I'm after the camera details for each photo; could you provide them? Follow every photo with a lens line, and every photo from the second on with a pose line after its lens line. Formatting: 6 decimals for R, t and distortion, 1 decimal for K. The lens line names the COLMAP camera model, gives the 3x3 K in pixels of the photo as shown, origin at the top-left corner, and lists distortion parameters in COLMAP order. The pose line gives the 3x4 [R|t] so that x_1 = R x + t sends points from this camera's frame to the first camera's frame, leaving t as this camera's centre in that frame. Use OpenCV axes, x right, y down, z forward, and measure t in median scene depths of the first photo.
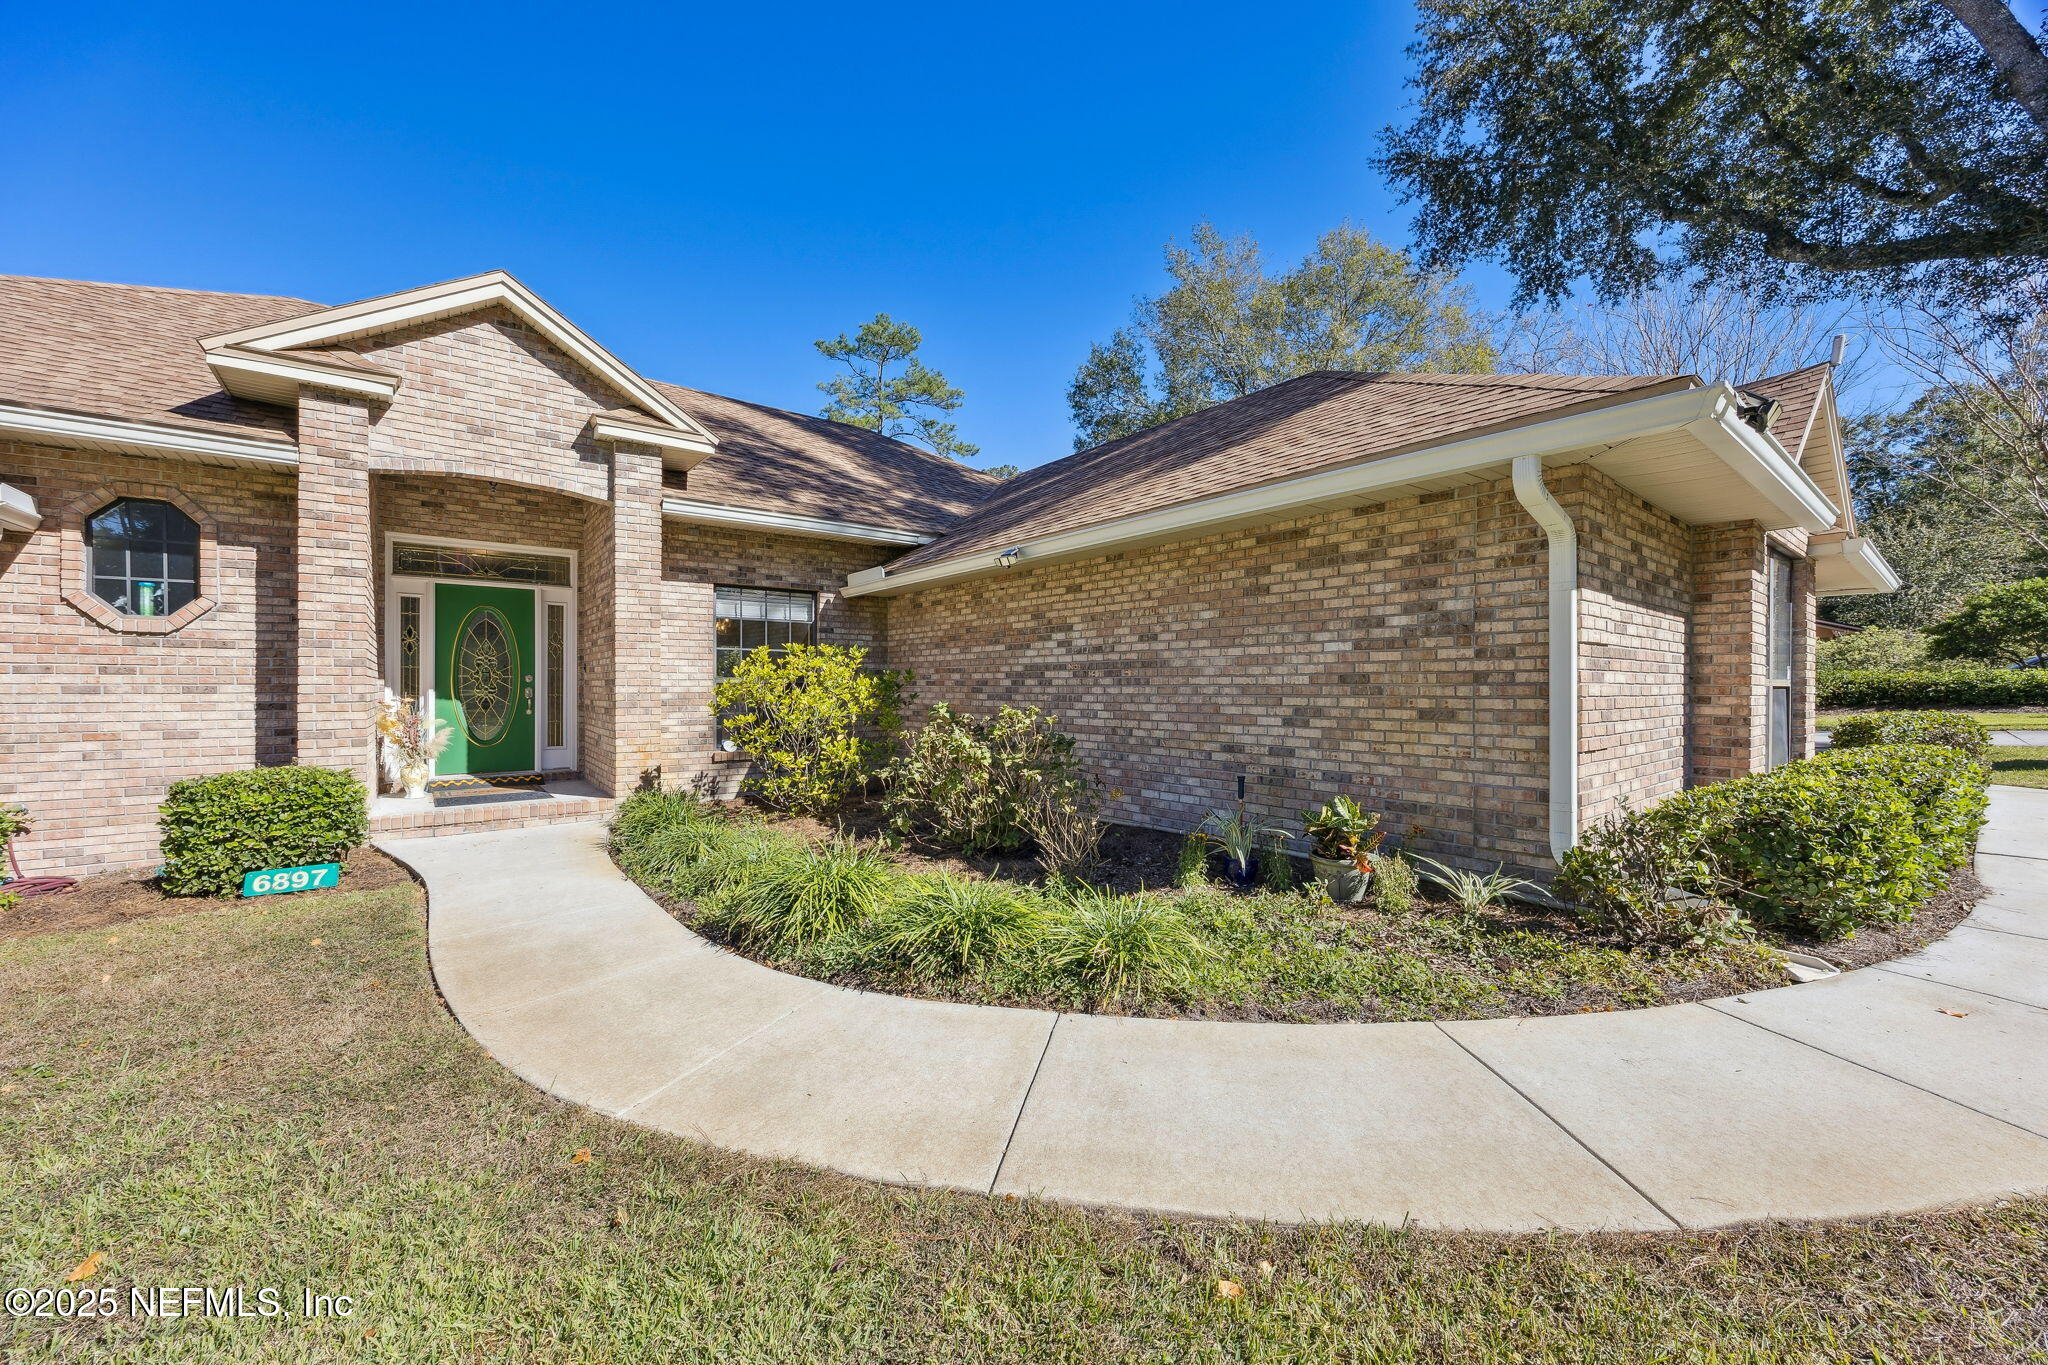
lens RADIAL K [[778.9, 0, 1009.1], [0, 778.9, 689.2], [0, 0, 1]] dist [-0.002309, -0.000249]
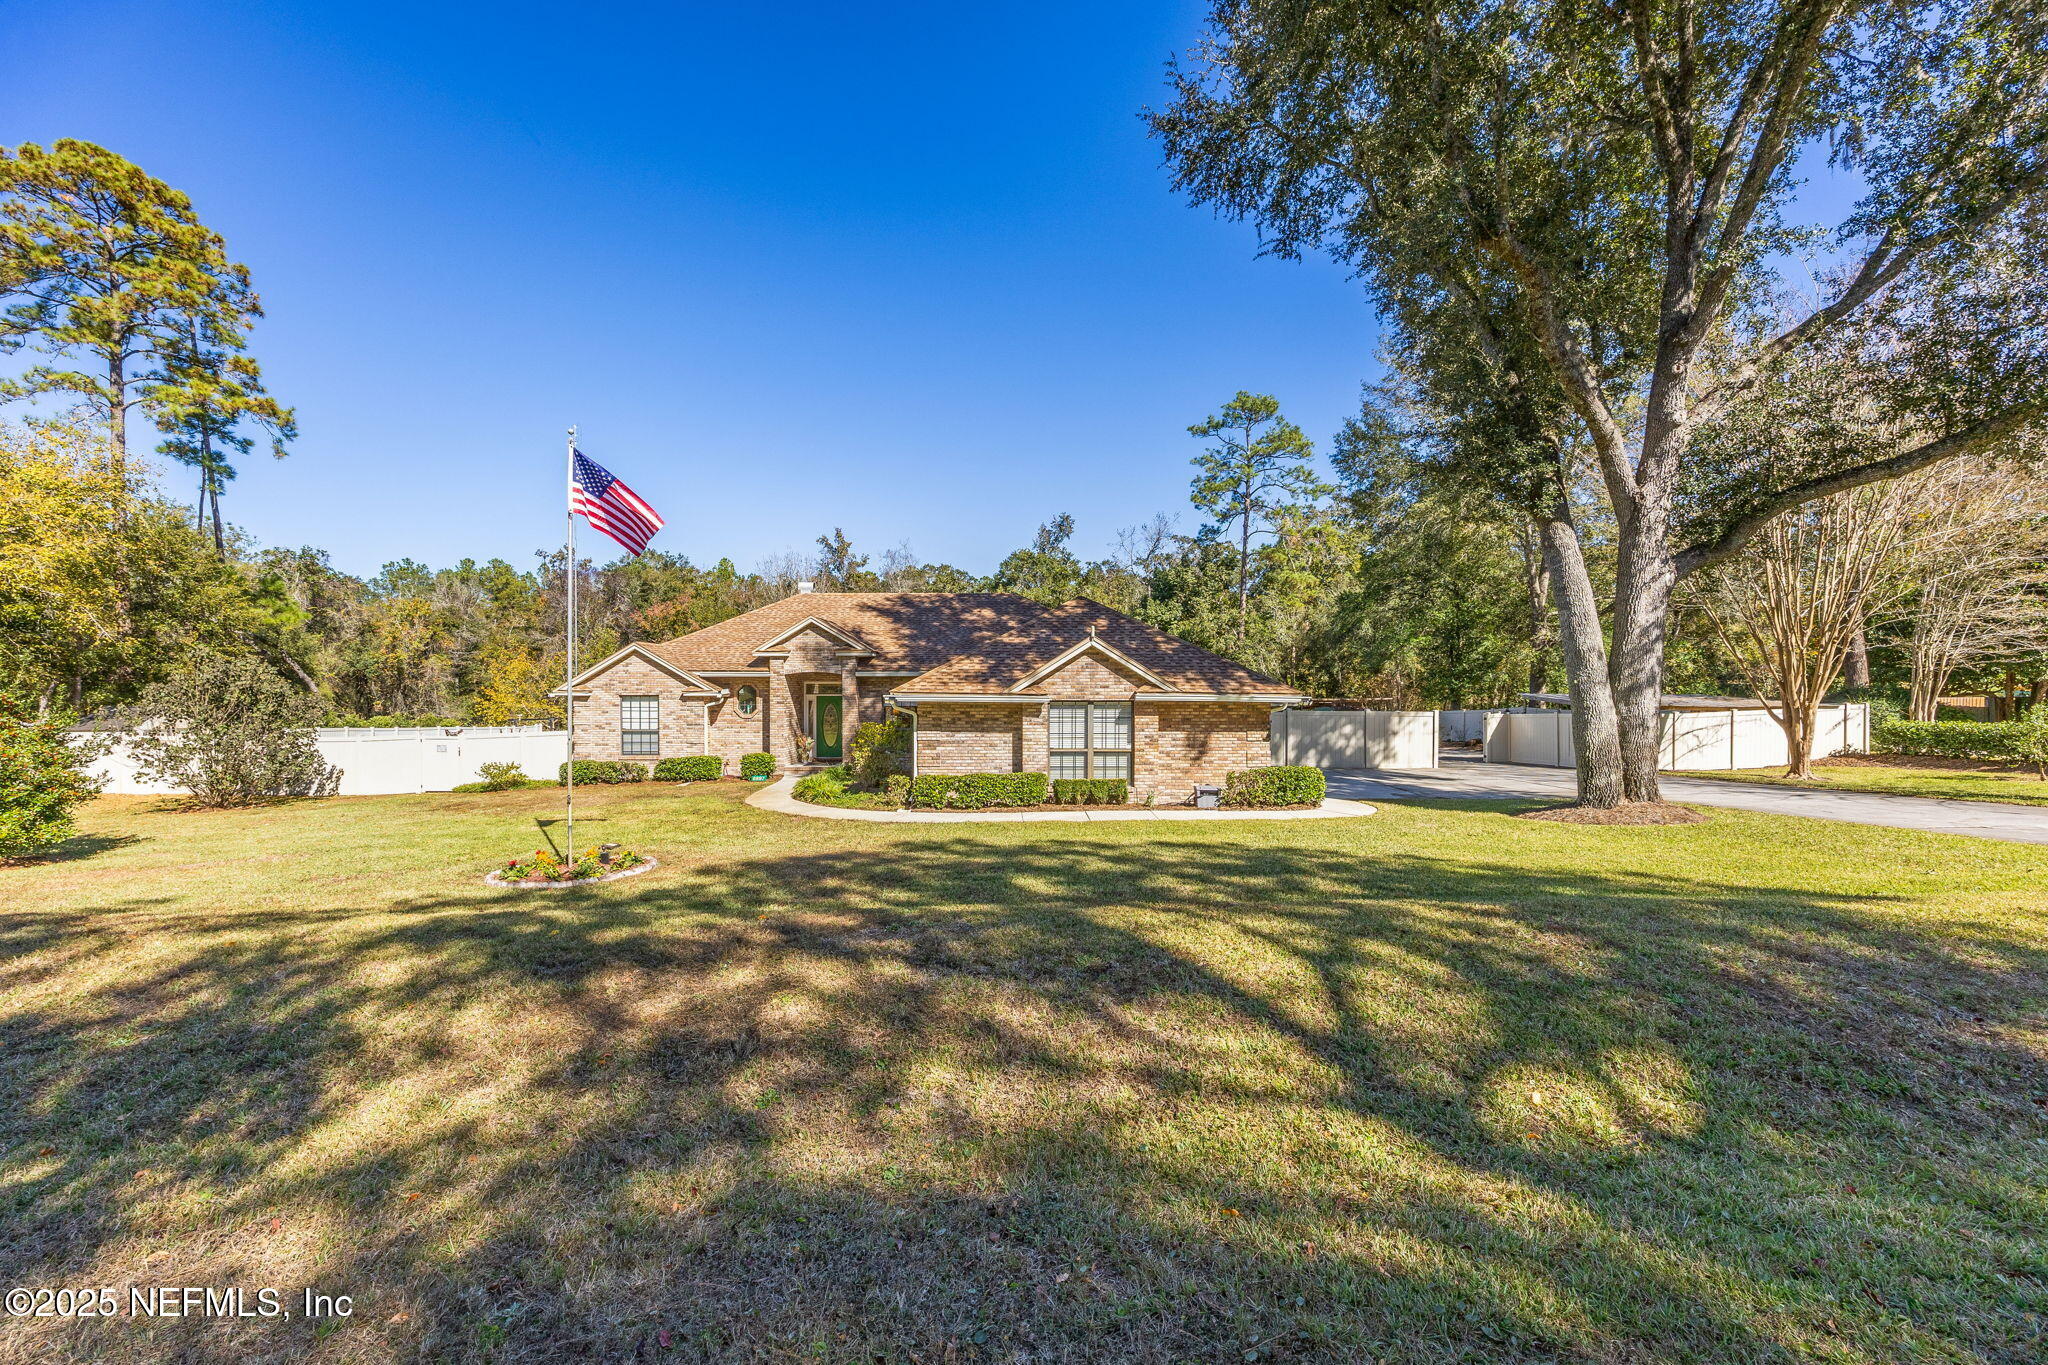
lens RADIAL K [[778.9, 0, 1009.1], [0, 778.9, 689.2], [0, 0, 1]] dist [-0.002309, -0.000249]
pose [[0.786507, 0.001101, -0.617581, 2.094231], [0.001057, 0.999995, 0.003128, -0.197437], [0.617581, -0.003113, 0.786501, -1.150673]]
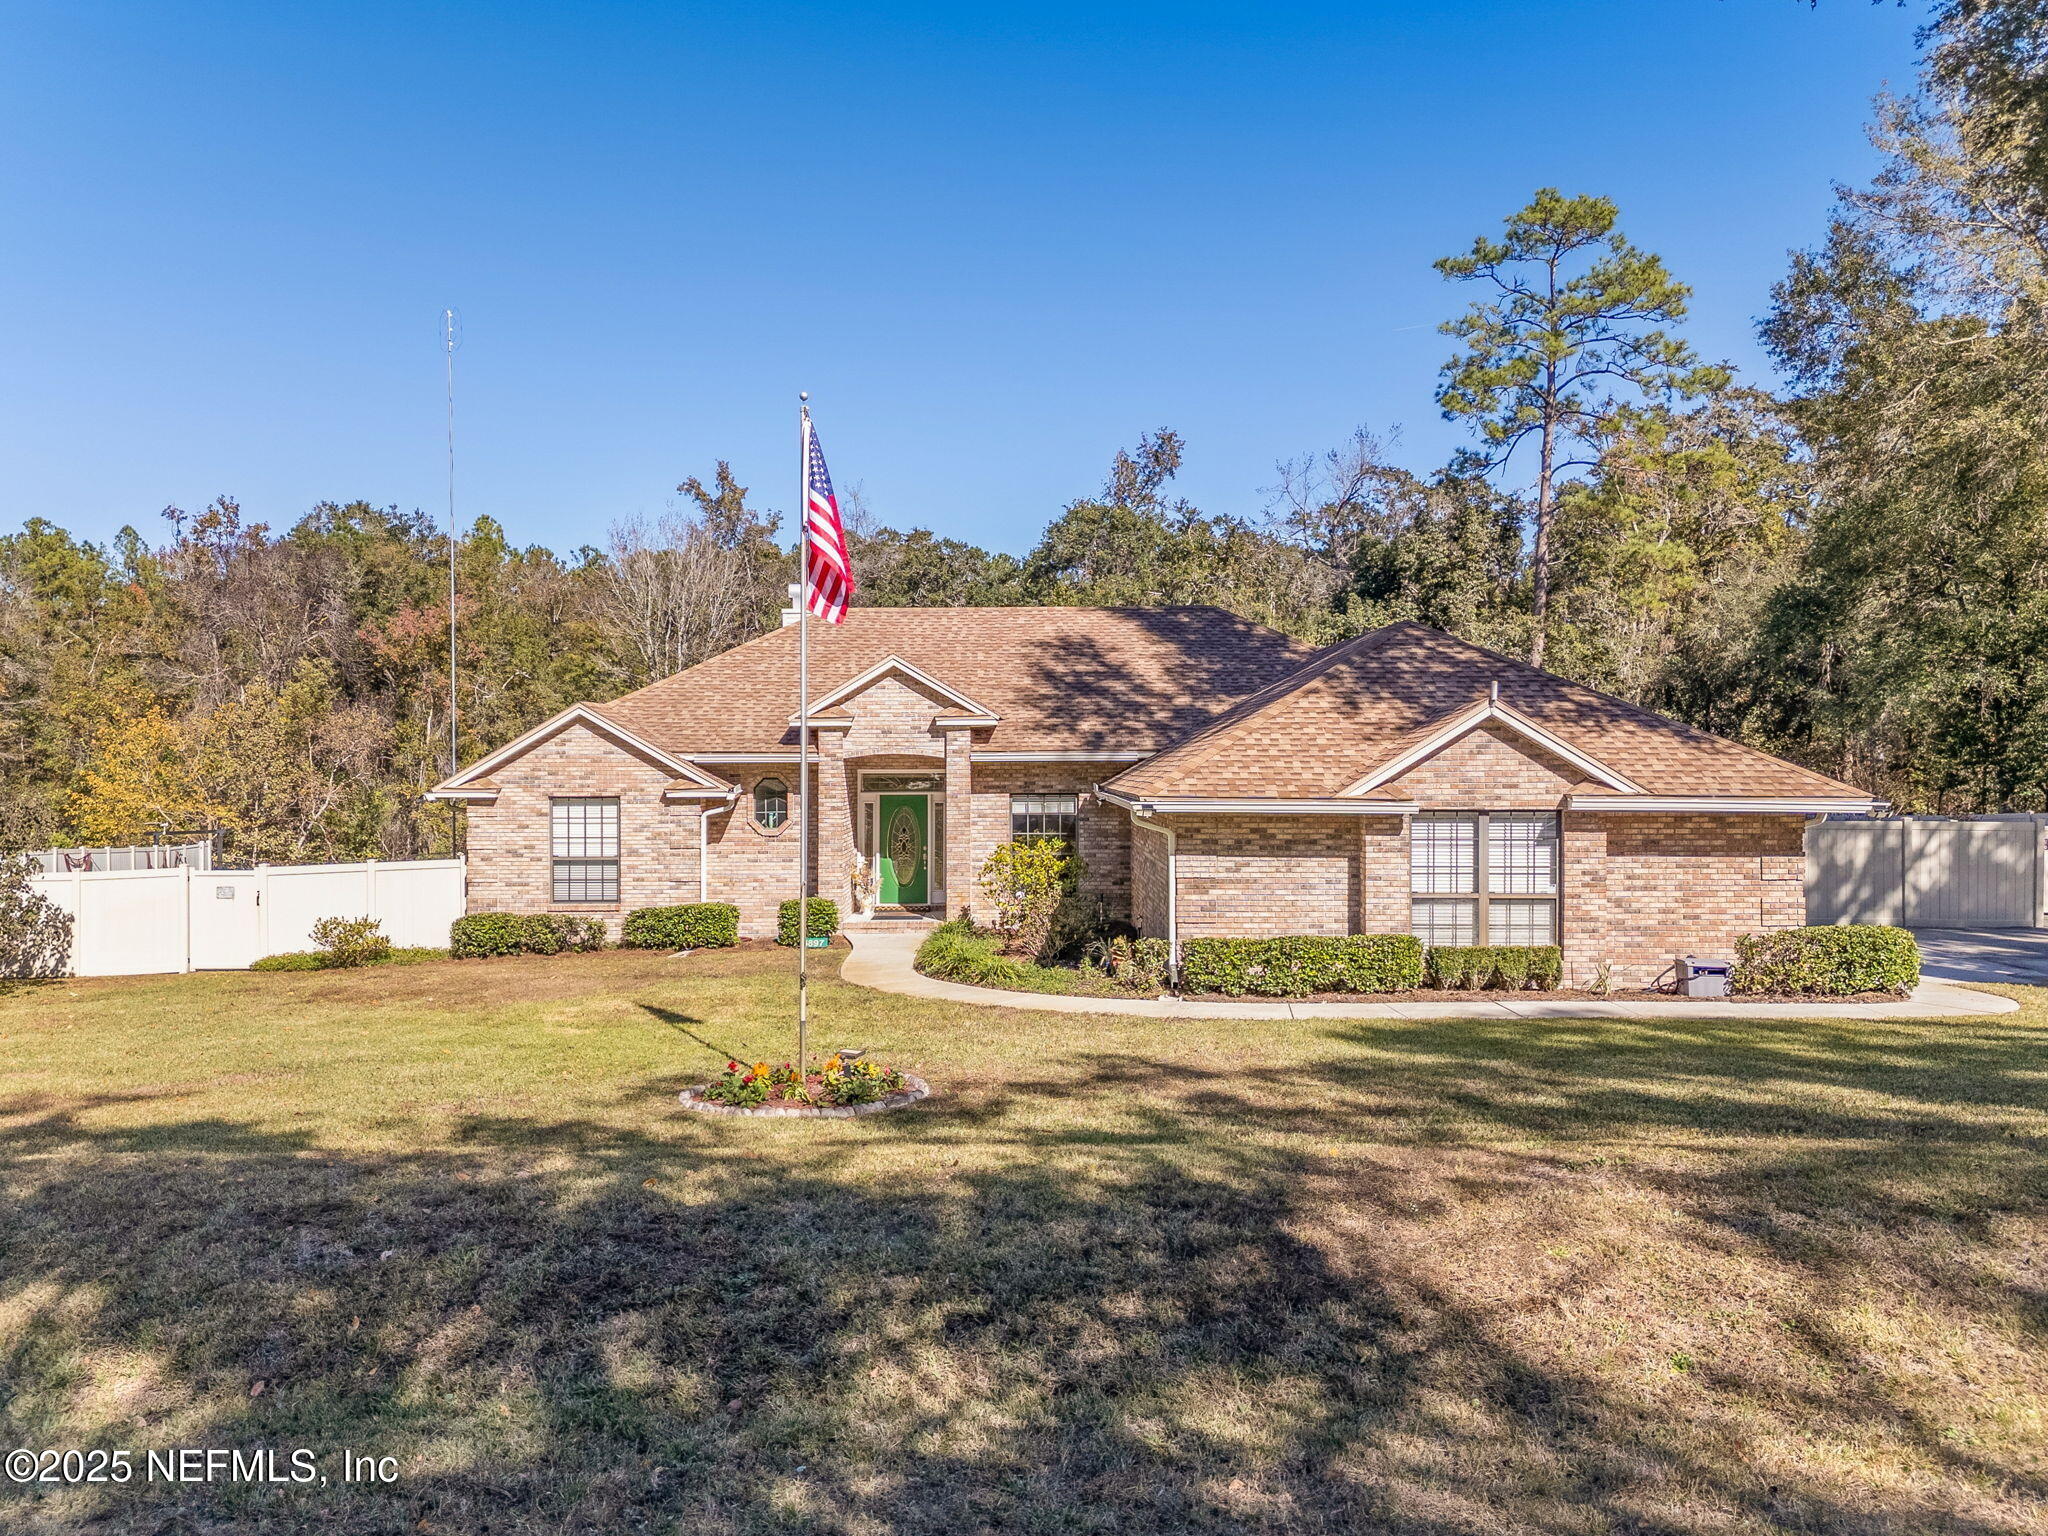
lens RADIAL K [[1529.7, 0, 942.6], [0, 1529.7, 766.6], [0, 0, 1]] dist [0.135164, -0.183885]
pose [[0.770598, -0.001006, -0.637320, 1.825934], [0.005439, 0.999973, 0.004998, -0.248185], [0.637298, -0.007318, 0.770583, -1.825437]]
